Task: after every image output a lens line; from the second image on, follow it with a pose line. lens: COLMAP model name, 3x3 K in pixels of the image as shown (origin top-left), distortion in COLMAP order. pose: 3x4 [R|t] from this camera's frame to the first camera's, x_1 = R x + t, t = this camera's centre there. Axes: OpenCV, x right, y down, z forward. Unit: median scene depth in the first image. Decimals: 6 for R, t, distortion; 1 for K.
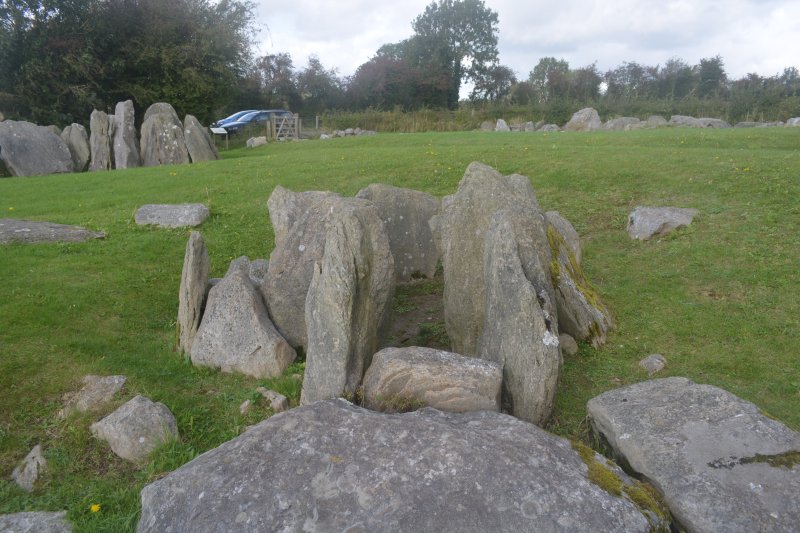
lens RADIAL K [[622.3, 0, 401.6], [0, 622.3, 273.2], [0, 0, 1]] dist [-0.019271, 0.011533]
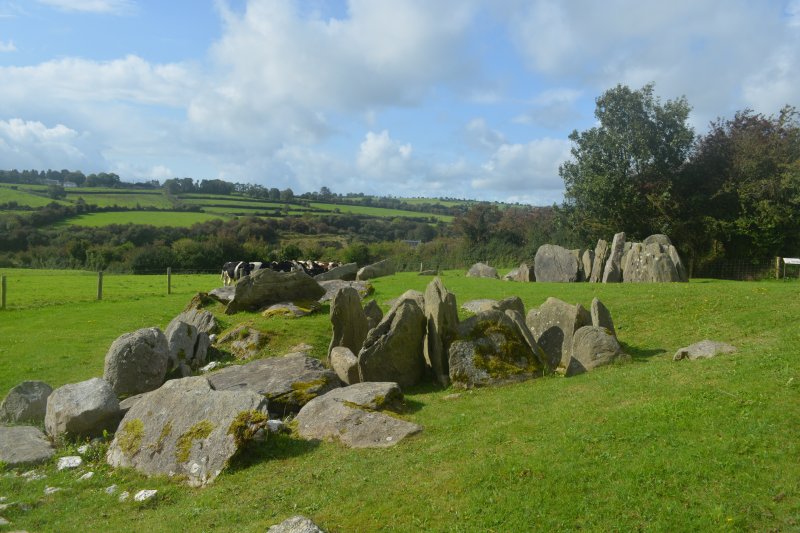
lens RADIAL K [[622.3, 0, 403.5], [0, 622.3, 266.2], [0, 0, 1]] dist [-0.019271, 0.011533]
pose [[0.531554, 0.060014, -0.844896, 0.226766], [-0.231907, 0.969684, -0.077023, -0.005305], [0.814659, 0.236880, 0.529357, -0.014512]]
